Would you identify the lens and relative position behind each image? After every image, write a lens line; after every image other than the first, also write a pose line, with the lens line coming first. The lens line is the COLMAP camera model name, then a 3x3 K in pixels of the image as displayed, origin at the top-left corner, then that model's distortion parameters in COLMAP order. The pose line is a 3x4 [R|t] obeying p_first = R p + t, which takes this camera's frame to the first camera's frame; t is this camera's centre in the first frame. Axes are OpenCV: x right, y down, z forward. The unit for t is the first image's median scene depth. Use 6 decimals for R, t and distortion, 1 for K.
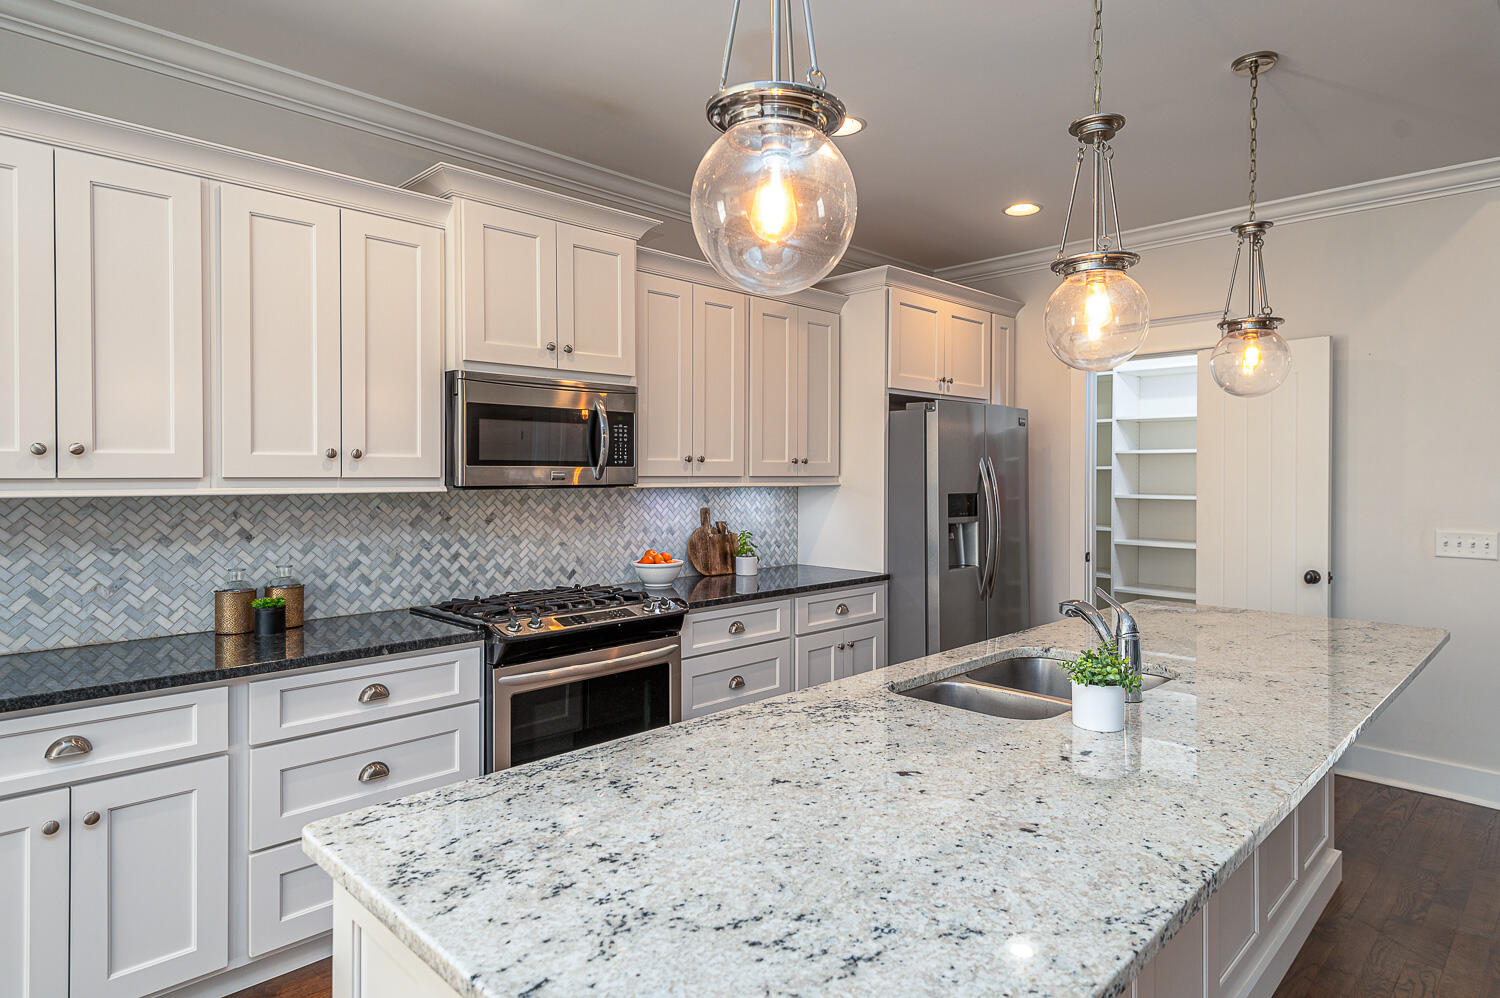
lens RADIAL K [[842.0, 0, 767.8], [0, 842.0, 475.5], [0, 0, 1]] dist [0.035383, -0.013960]
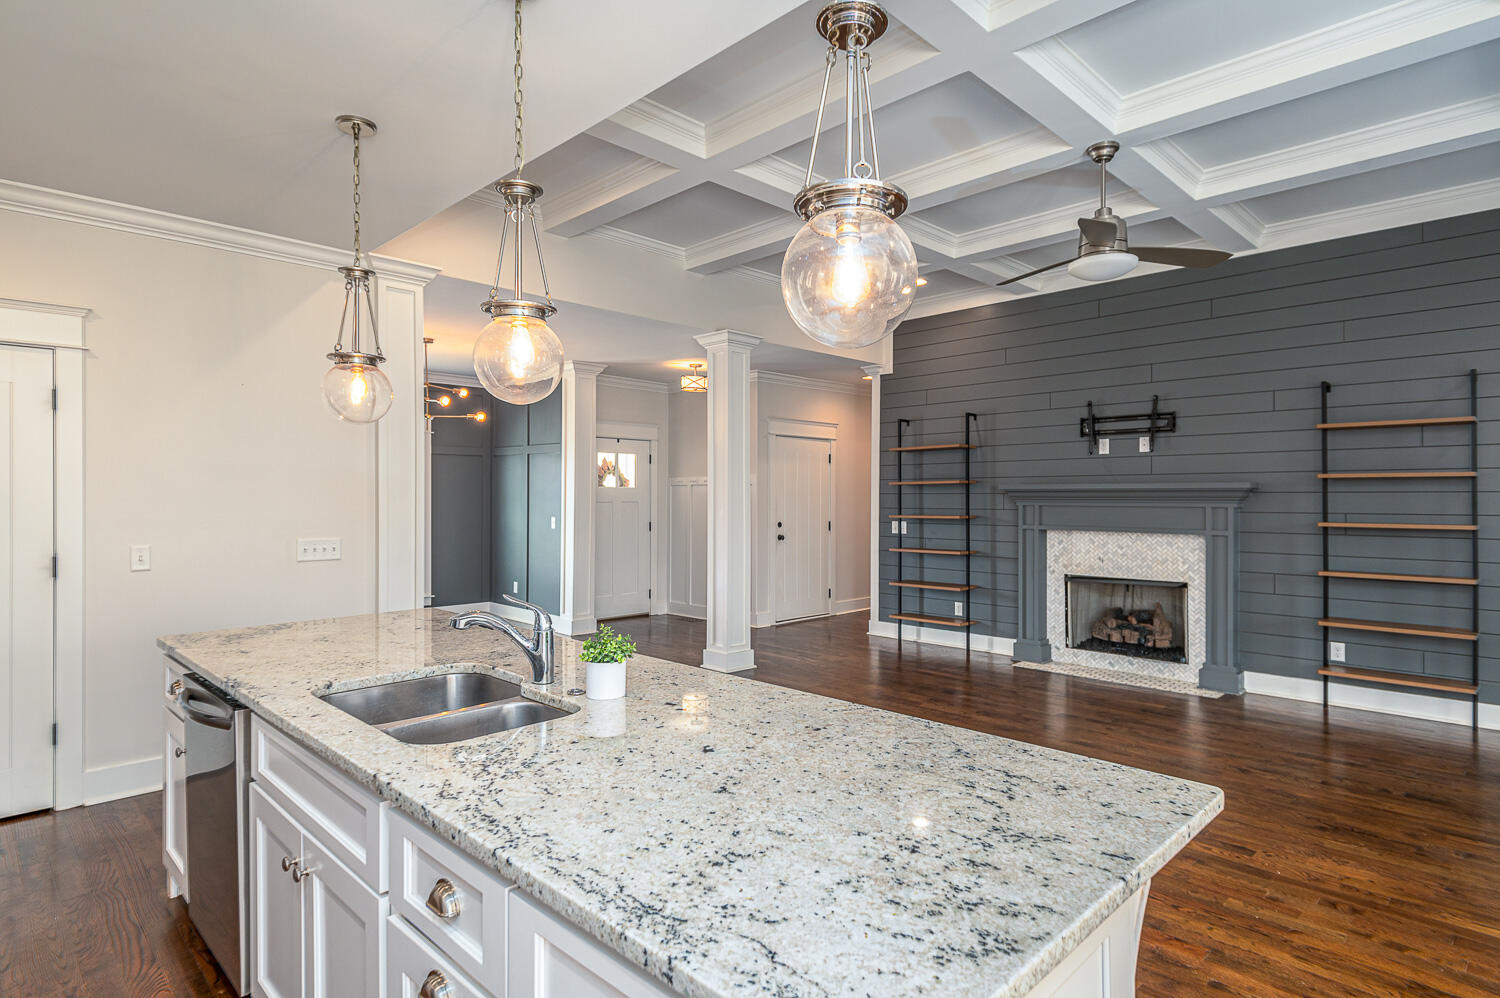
lens RADIAL K [[809.2, 0, 742.7], [0, 809.2, 493.0], [0, 0, 1]] dist [0.031476, -0.013734]
pose [[0.015742, -0.003920, 0.999868, -1.177831], [0.005712, 0.999976, 0.003831, -0.010333], [-0.999860, 0.005651, 0.015764, 1.143435]]
